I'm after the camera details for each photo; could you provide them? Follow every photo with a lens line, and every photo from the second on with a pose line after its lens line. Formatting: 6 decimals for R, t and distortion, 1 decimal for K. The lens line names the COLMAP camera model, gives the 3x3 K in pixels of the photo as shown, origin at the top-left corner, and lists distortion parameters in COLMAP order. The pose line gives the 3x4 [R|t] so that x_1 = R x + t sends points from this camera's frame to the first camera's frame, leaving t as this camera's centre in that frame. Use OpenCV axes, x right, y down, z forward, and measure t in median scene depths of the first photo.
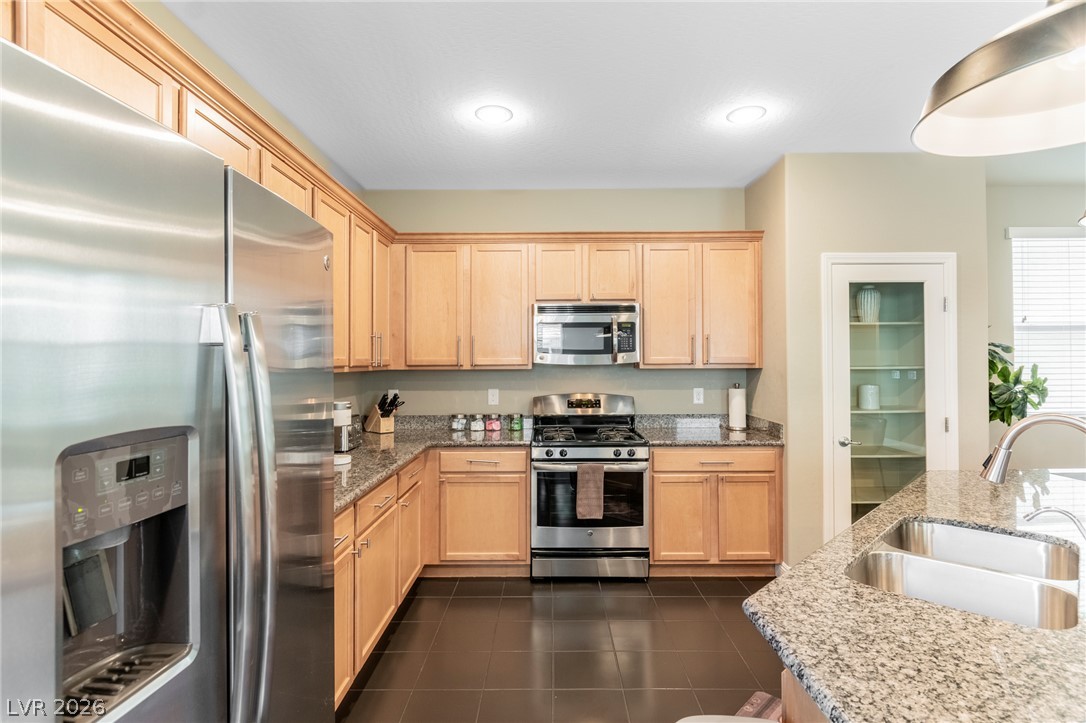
lens RADIAL K [[536.2, 0, 550.1], [0, 536.2, 356.7], [0, 0, 1]] dist [0.002356, -0.003938]
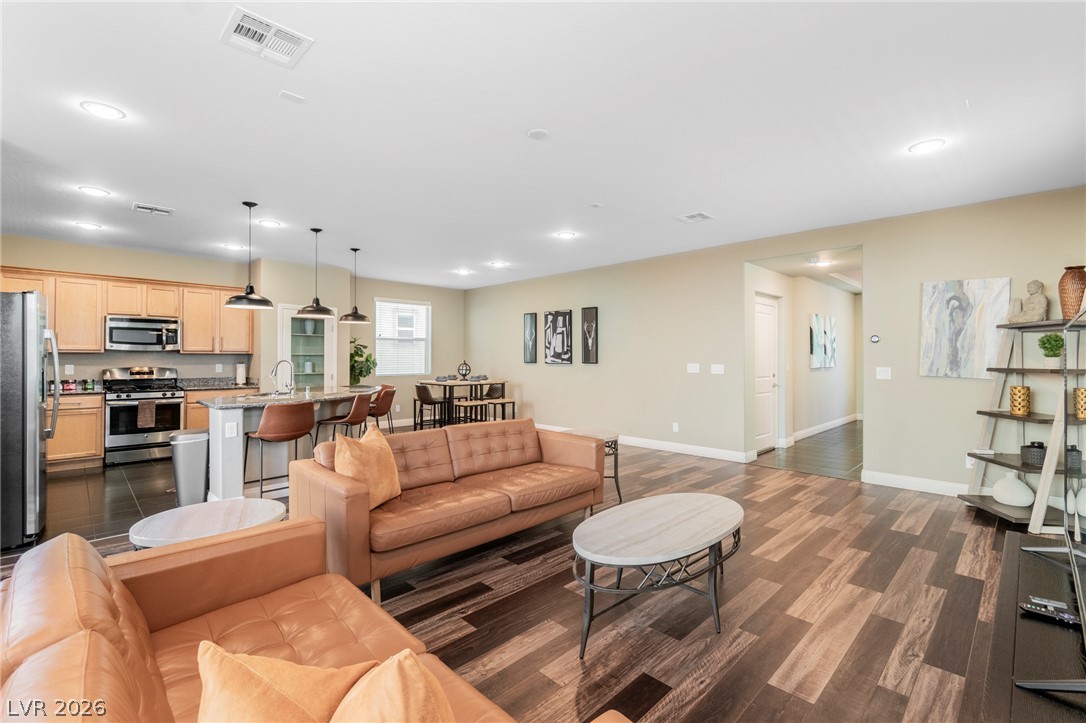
lens RADIAL K [[481.1, 0, 545.7], [0, 481.1, 355.0], [0, 0, 1]] dist [0.002801, -0.000903]
pose [[0.707846, 0.011411, 0.706275, -0.126065], [-0.012285, 0.999917, -0.003844, 0.019667], [-0.706260, -0.005955, 0.707927, -1.158250]]
